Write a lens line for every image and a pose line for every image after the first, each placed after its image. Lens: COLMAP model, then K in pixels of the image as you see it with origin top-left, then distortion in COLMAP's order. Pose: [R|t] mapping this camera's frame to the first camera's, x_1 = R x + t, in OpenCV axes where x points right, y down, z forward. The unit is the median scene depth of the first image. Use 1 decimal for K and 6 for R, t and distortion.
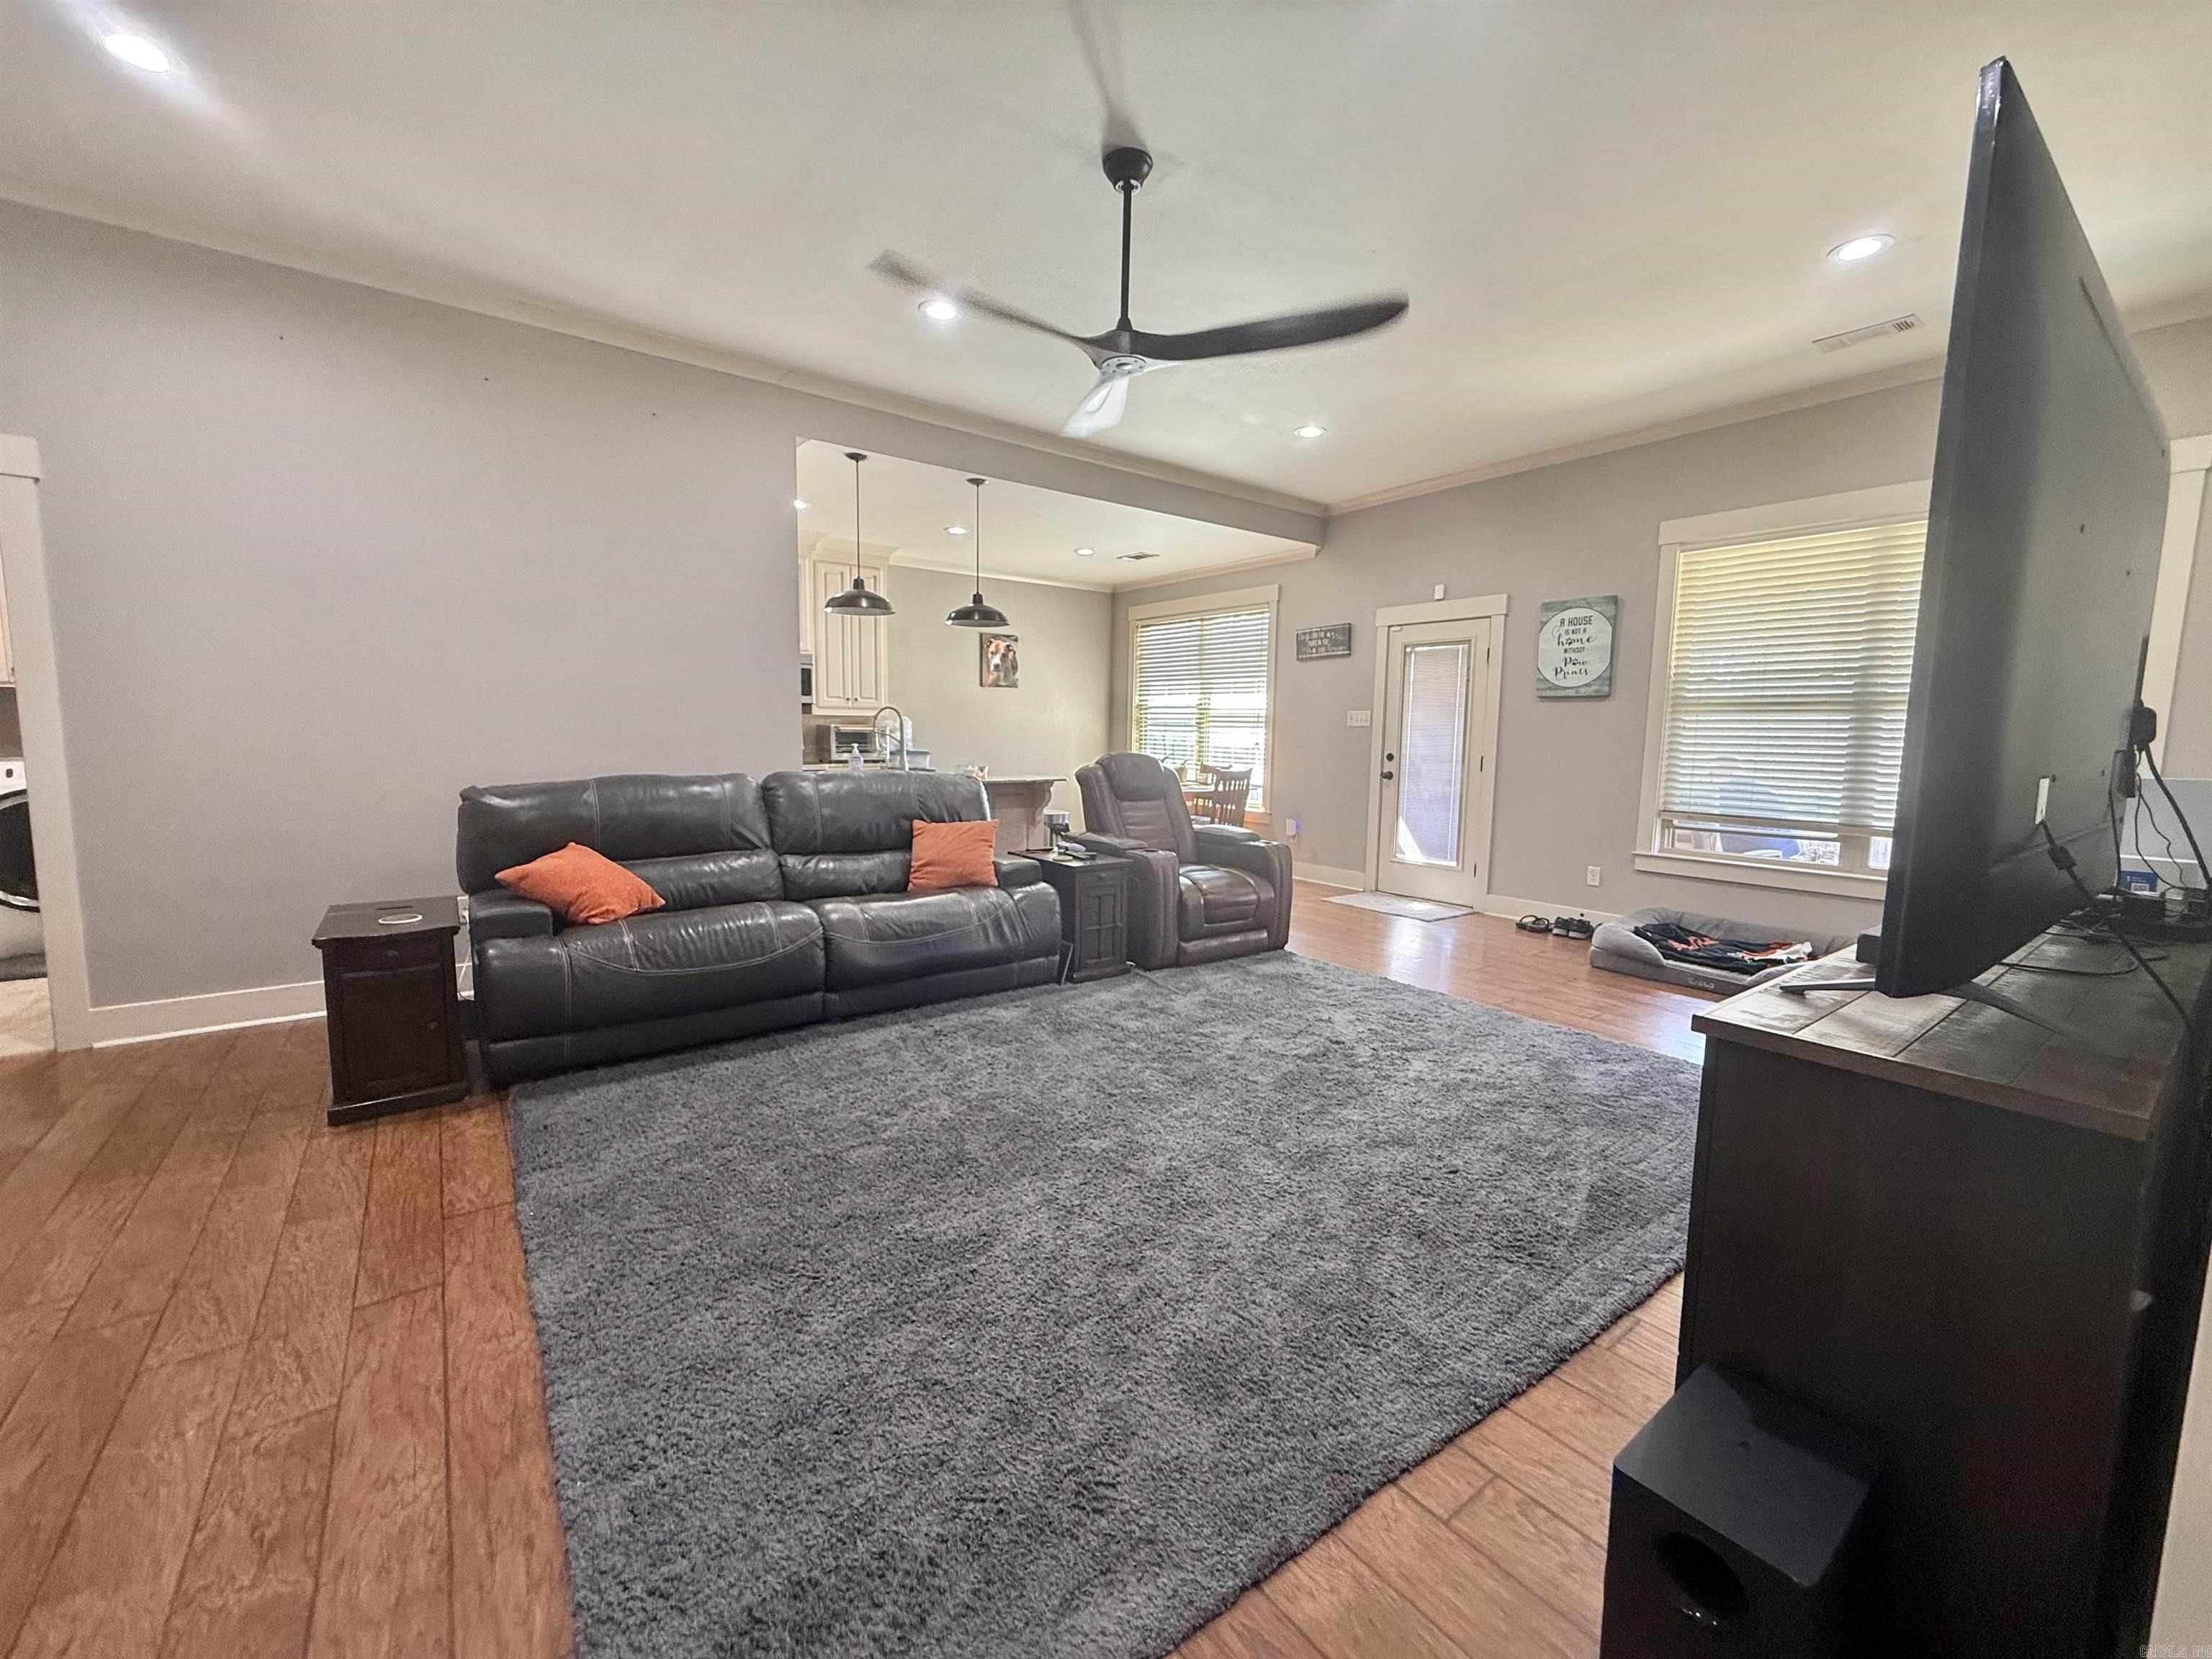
lens RADIAL K [[886.7, 0, 1100.7], [0, 886.7, 827.6], [0, 0, 1]] dist [0.000770, -0.000357]
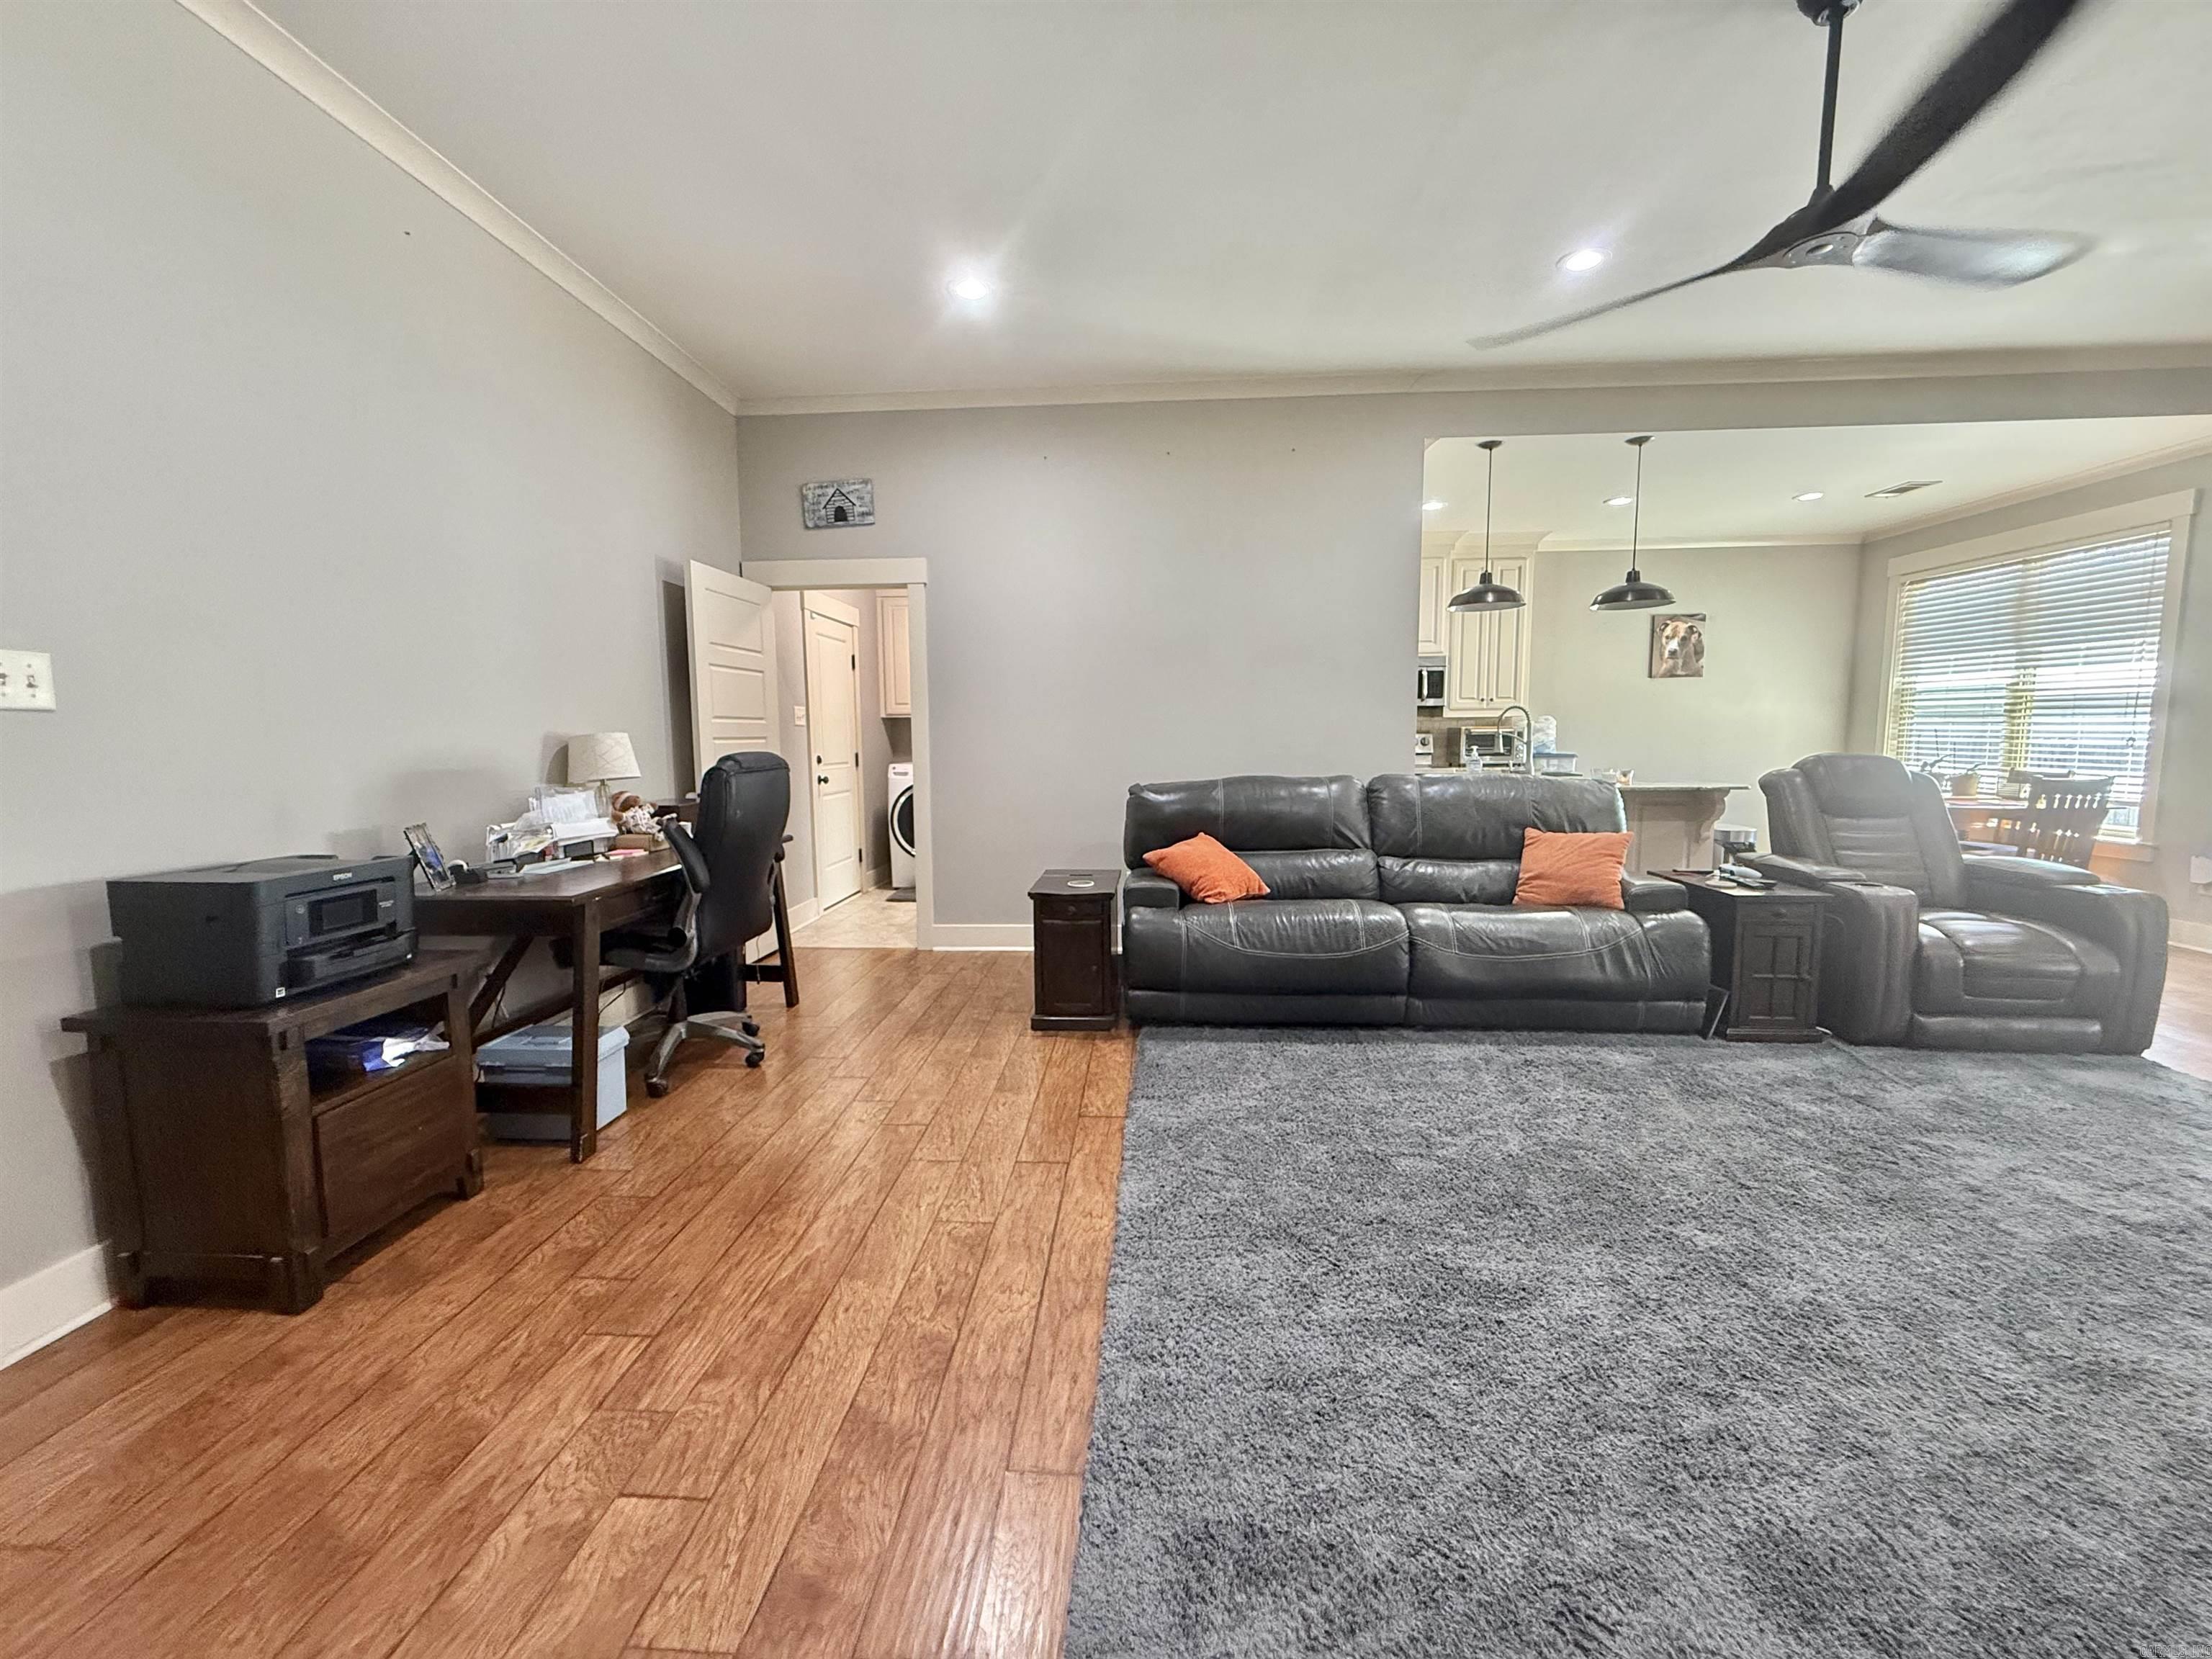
lens RADIAL K [[886.3, 0, 1094.1], [0, 886.3, 827.8], [0, 0, 1]] dist [-0.002446, 0.000077]
pose [[0.754760, 0.047192, -0.654302, 0.053708], [-0.050520, 0.998628, 0.013751, 0.001165], [0.654053, 0.022677, 0.756109, 0.014370]]
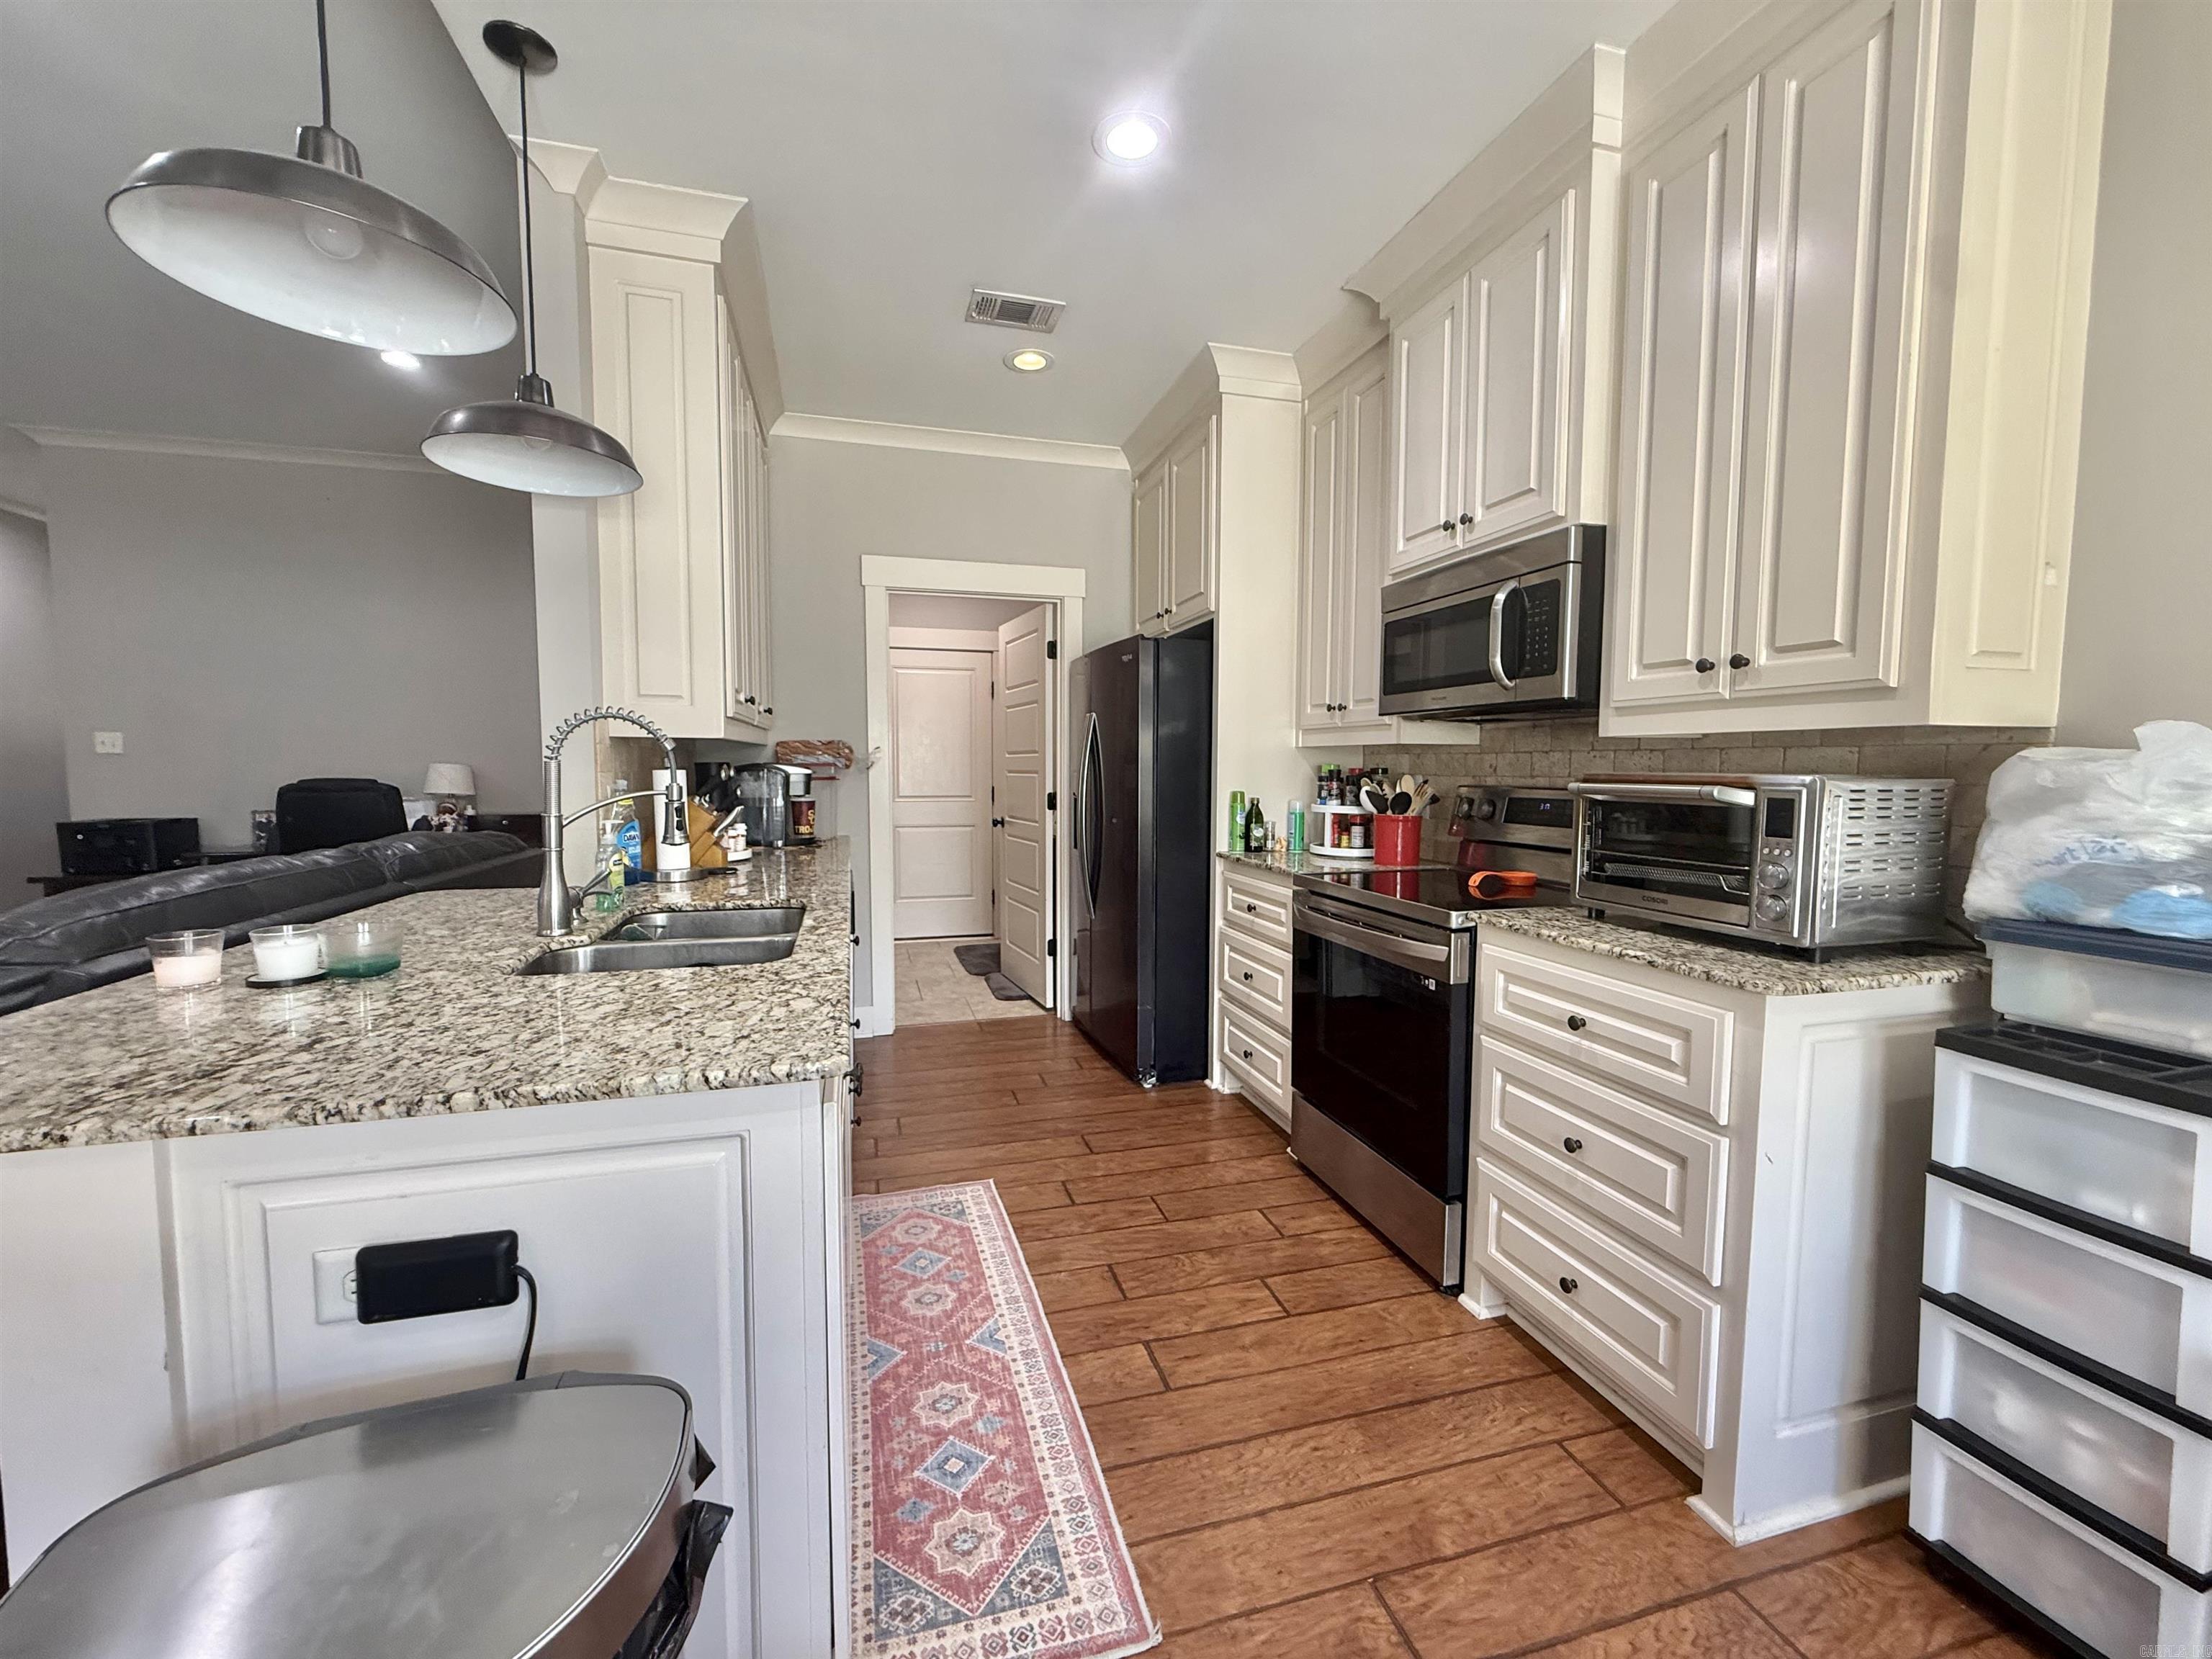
lens RADIAL K [[886.7, 0, 1100.7], [0, 886.7, 827.6], [0, 0, 1]] dist [0.000770, -0.000357]
pose [[-0.360312, 0.049201, -0.931534, -0.004299], [-0.111491, 0.989179, 0.095370, -0.189777], [0.926145, 0.138221, -0.350927, 1.669950]]
